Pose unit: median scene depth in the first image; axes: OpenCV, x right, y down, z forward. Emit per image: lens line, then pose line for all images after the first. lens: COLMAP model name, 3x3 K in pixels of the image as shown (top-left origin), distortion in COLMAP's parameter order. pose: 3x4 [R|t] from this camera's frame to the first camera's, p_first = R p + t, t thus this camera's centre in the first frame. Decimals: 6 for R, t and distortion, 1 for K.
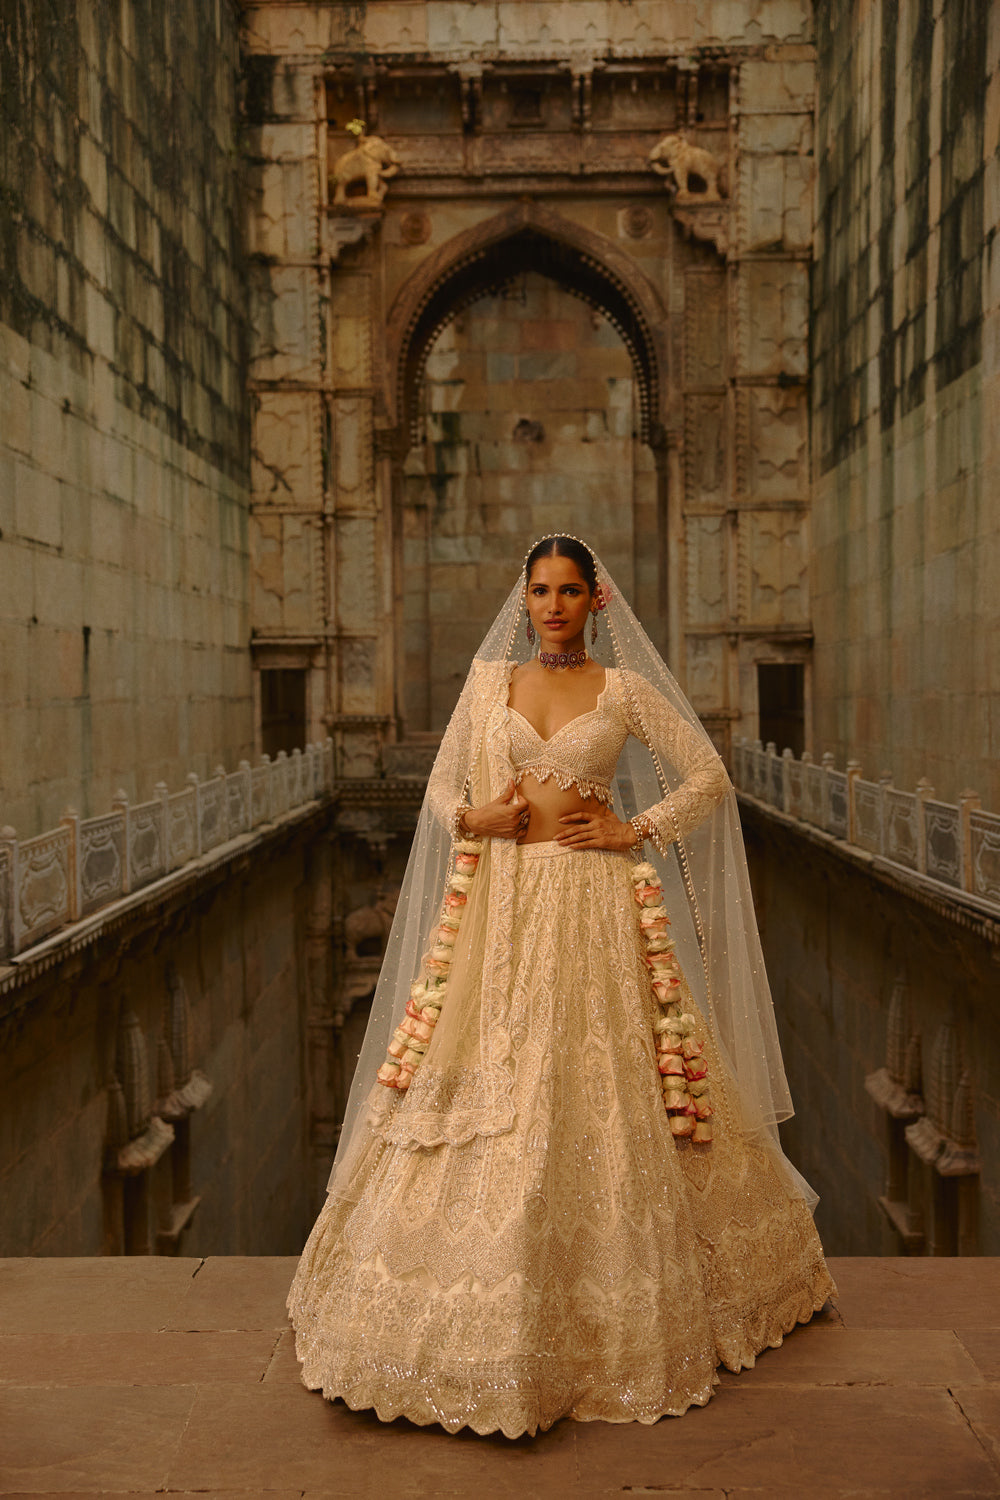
lens RADIAL K [[1672.9, 0, 500.2], [0, 1672.9, 745.8], [0, 0, 1]] dist [0.059481, 0.000000]
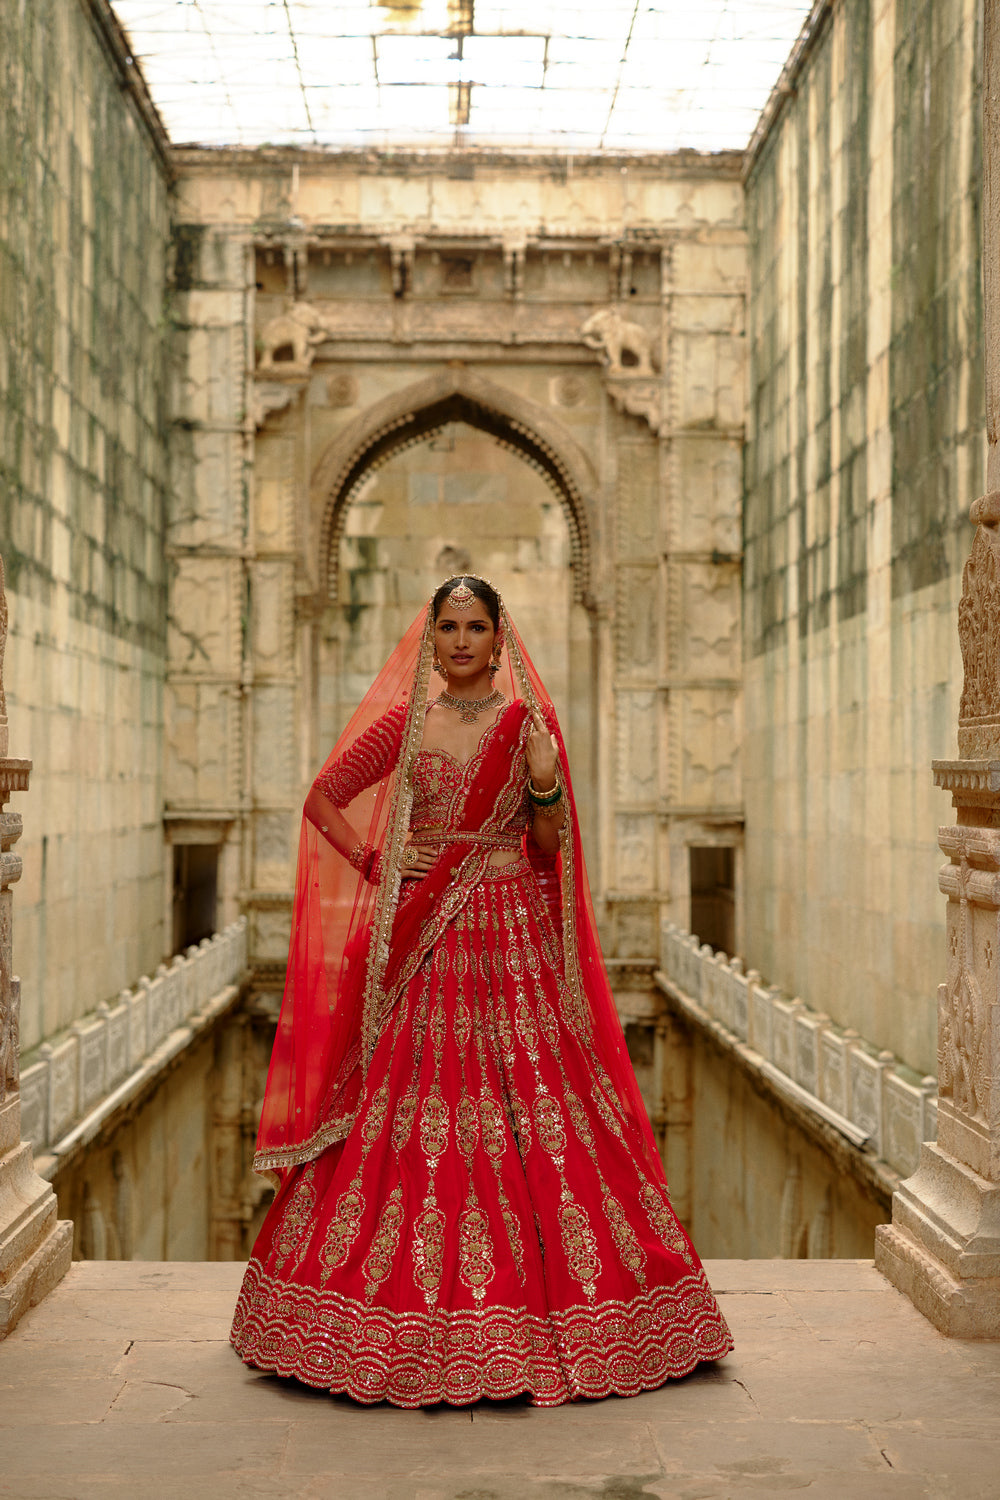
lens RADIAL K [[2187.0, 0, 492.5], [0, 2187.0, 749.3], [0, 0, 1]] dist [-0.025588, 0.000000]
pose [[0.999102, 0.016202, 0.039156, -0.010068], [-0.014096, 0.998470, -0.053478, -0.035924], [-0.039963, 0.052878, 0.997801, -0.263893]]
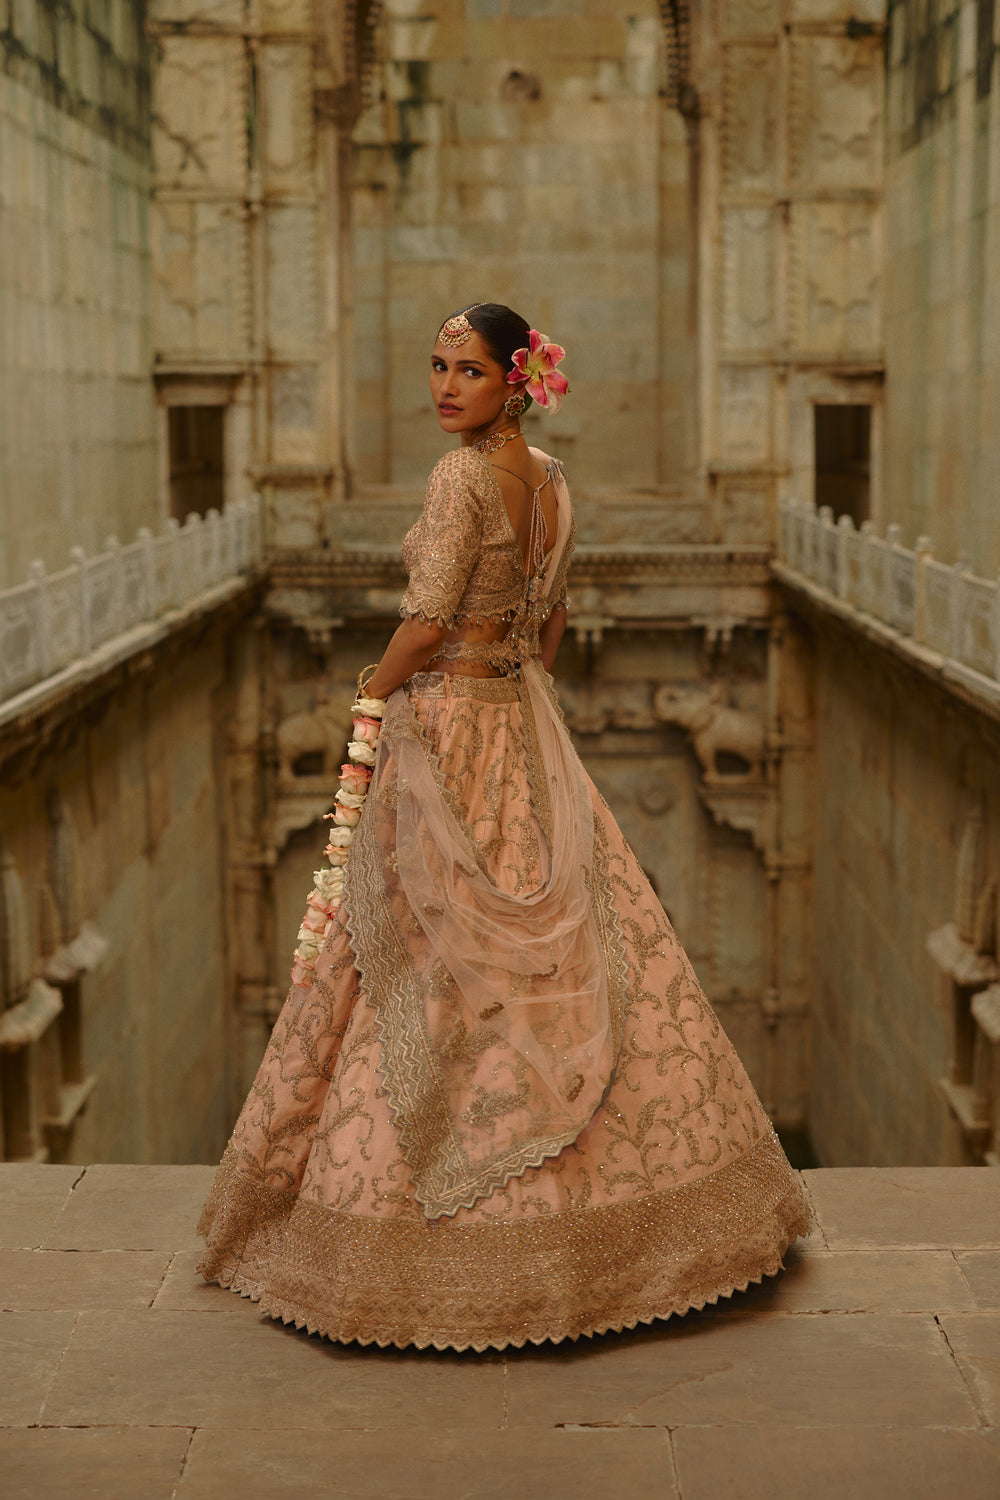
lens RADIAL K [[2187.0, 0, 513.0], [0, 2187.0, 718.1], [0, 0, 1]] dist [-0.025588, 0.000000]
pose [[0.999902, 0.006078, 0.012589, 0.004123], [-0.007323, 0.994832, 0.101268, -0.005689], [-0.011909, -0.101350, 0.994780, -0.012302]]
